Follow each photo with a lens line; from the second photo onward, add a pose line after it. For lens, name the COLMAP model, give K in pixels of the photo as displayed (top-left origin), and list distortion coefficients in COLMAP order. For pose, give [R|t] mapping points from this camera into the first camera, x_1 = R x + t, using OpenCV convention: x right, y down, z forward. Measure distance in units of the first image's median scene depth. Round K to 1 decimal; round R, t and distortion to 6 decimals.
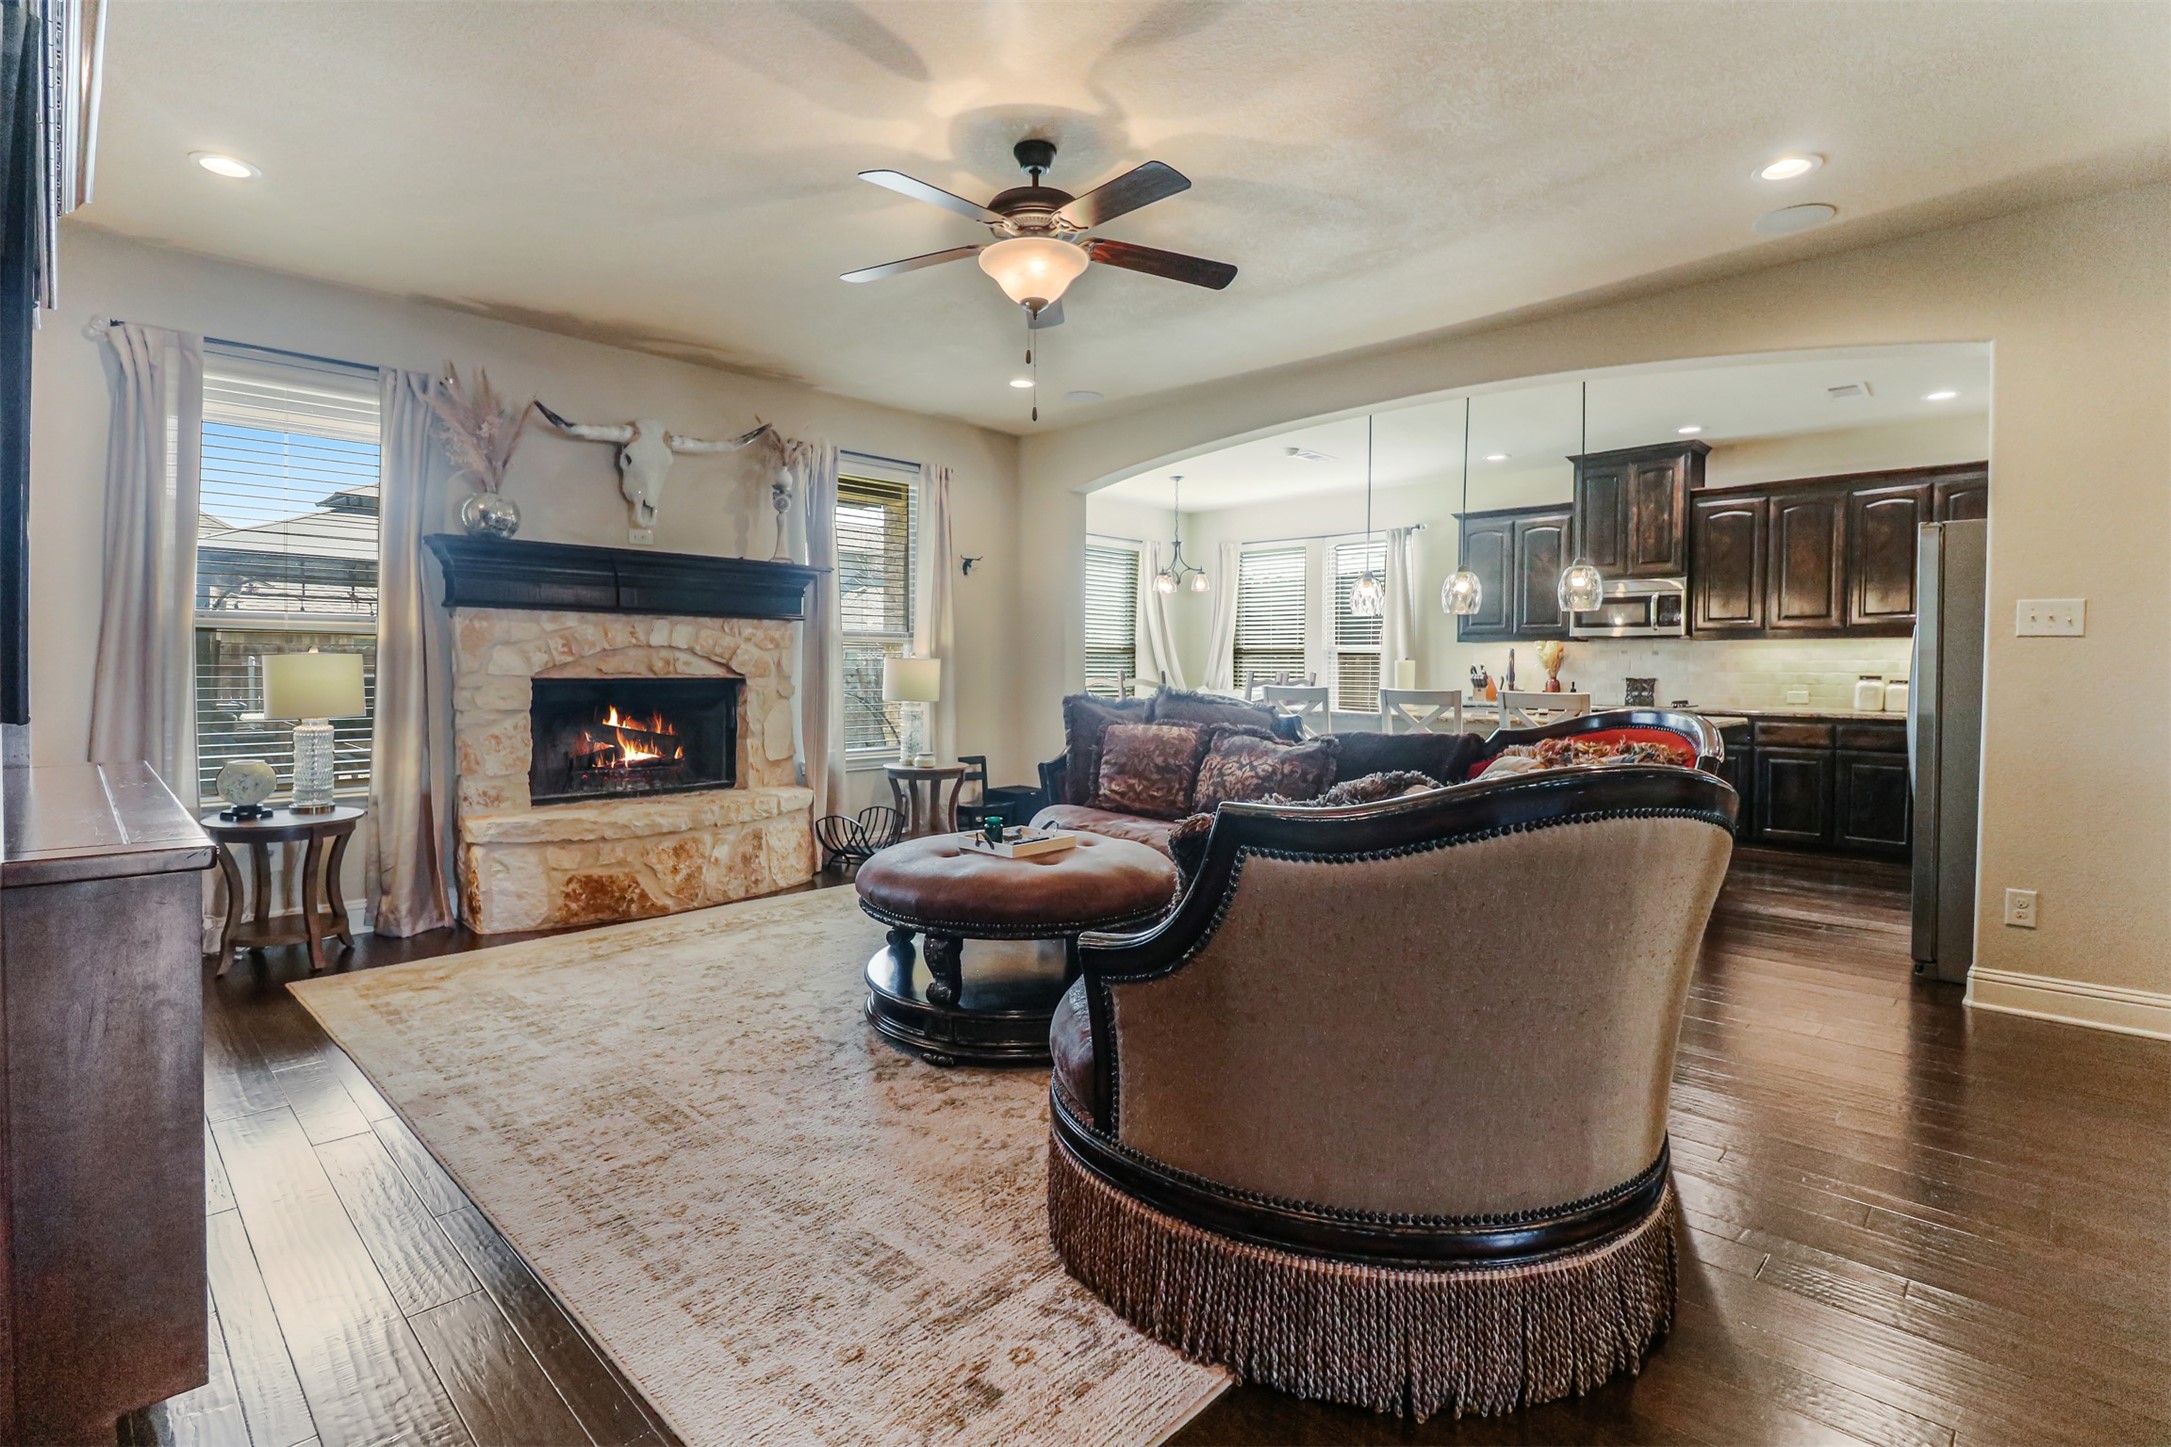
lens RADIAL K [[1030.7, 0, 1074.1], [0, 1030.7, 683.2], [0, 0, 1]] dist [-0.004298, -0.002970]
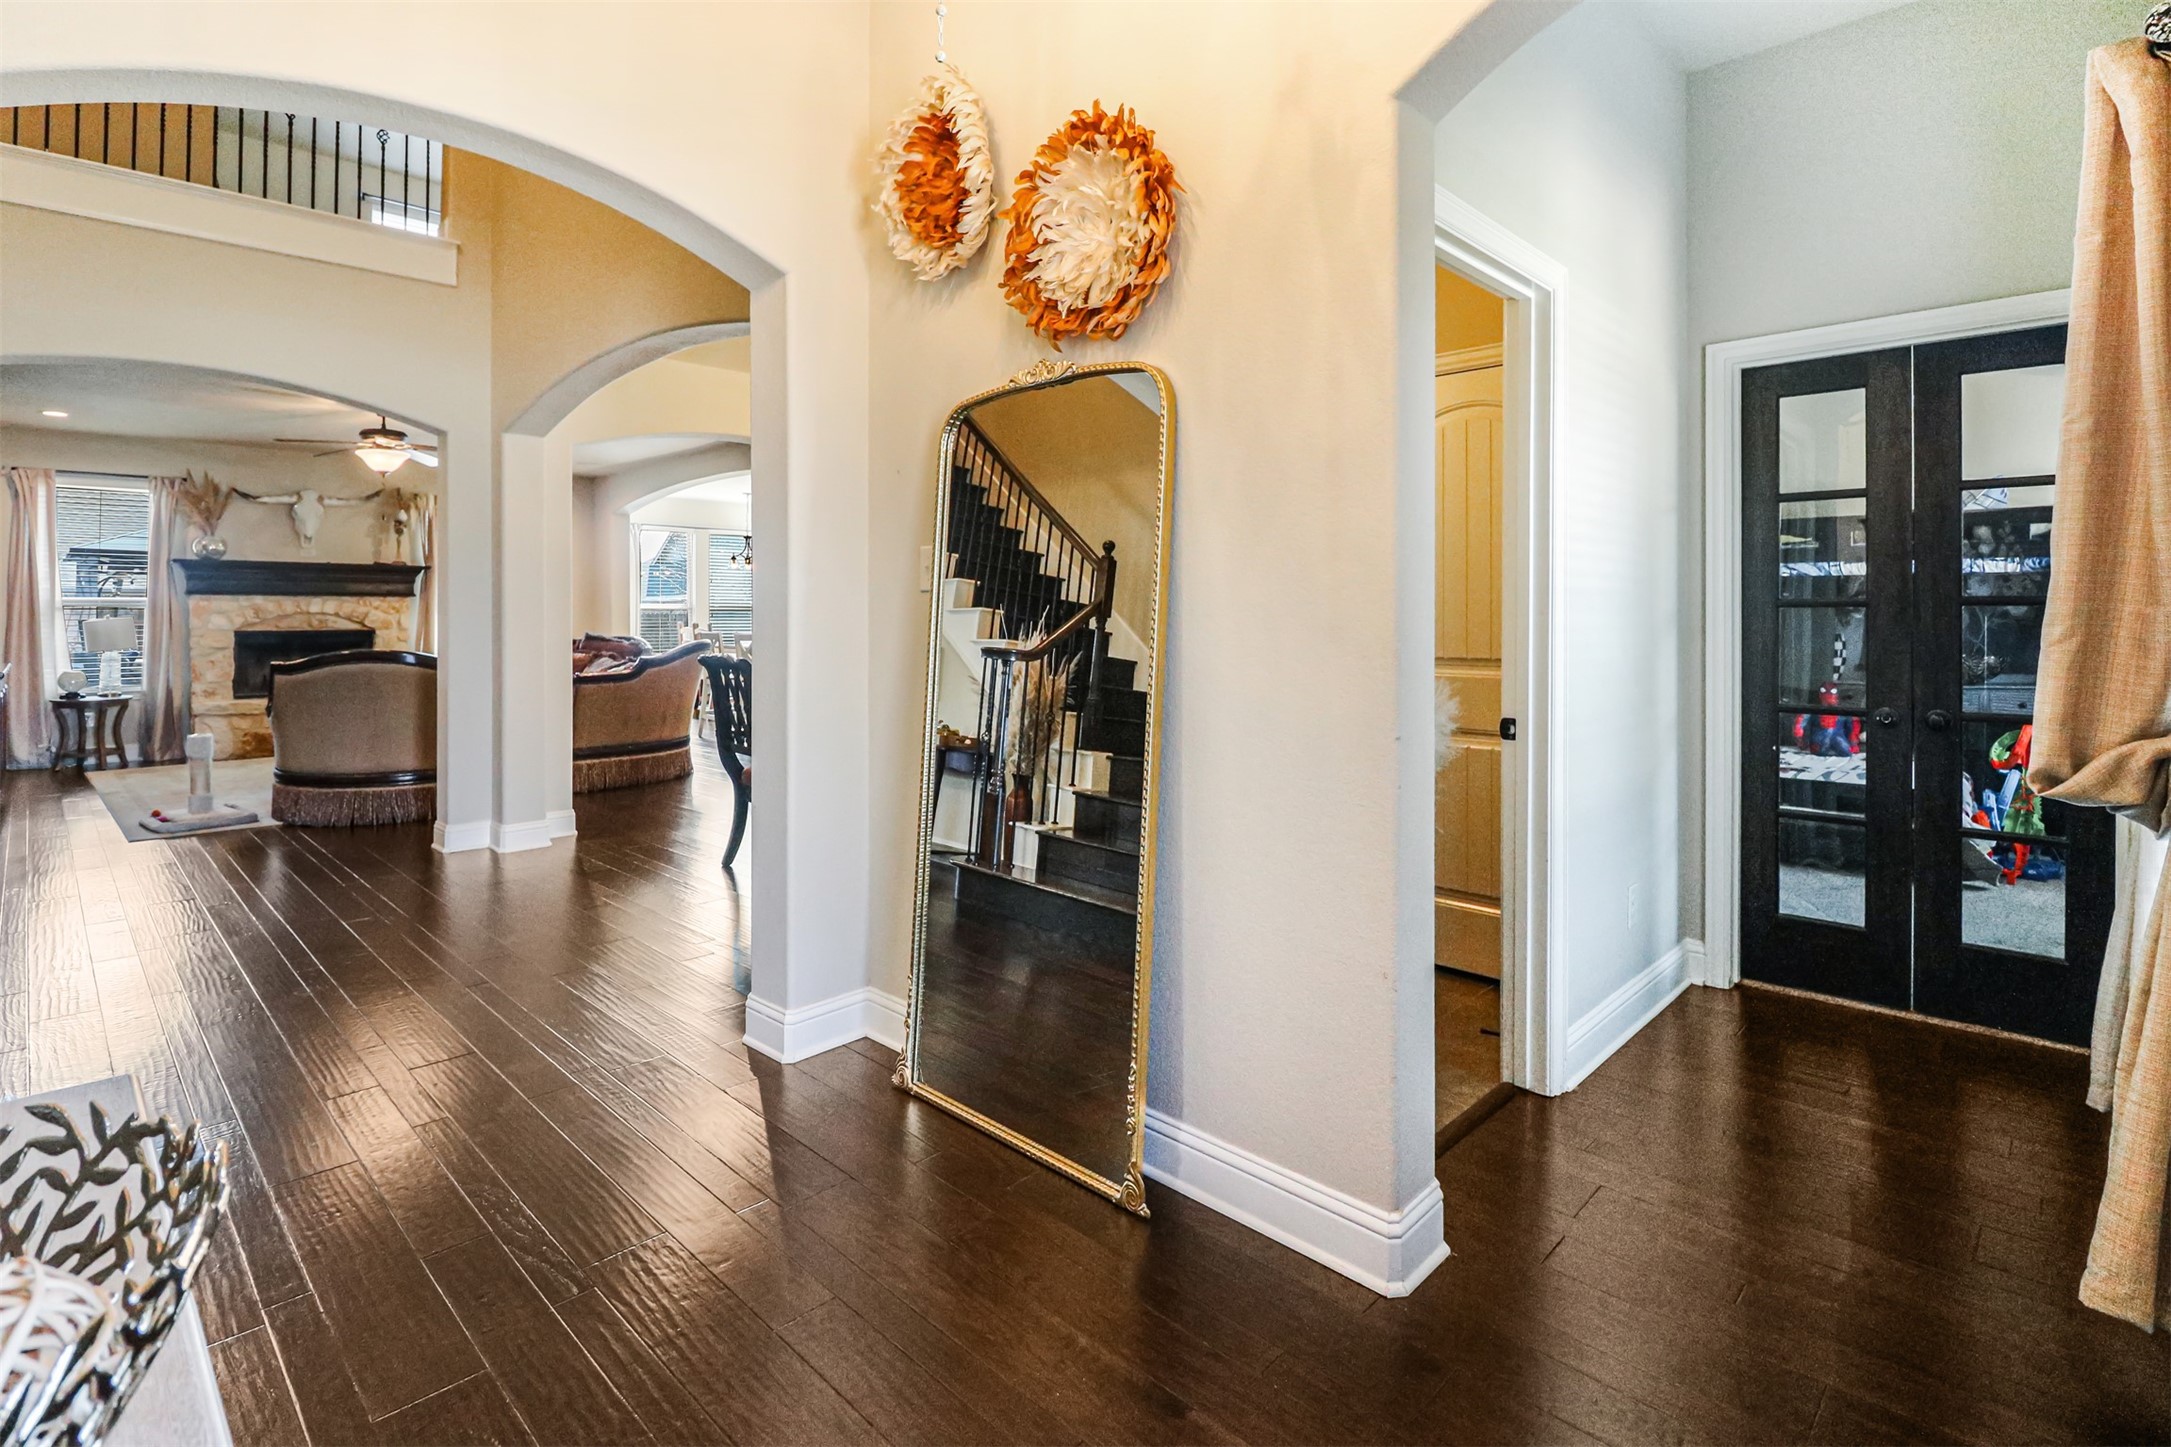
lens RADIAL K [[1030.7, 0, 1032.5], [0, 1030.7, 615.0], [0, 0, 1]] dist [-0.004298, -0.002970]
pose [[0.999950, -0.007886, -0.006168, 0.969207], [0.007766, 0.999784, -0.019266, 0.014021], [0.006319, 0.019217, 0.999795, -0.898547]]
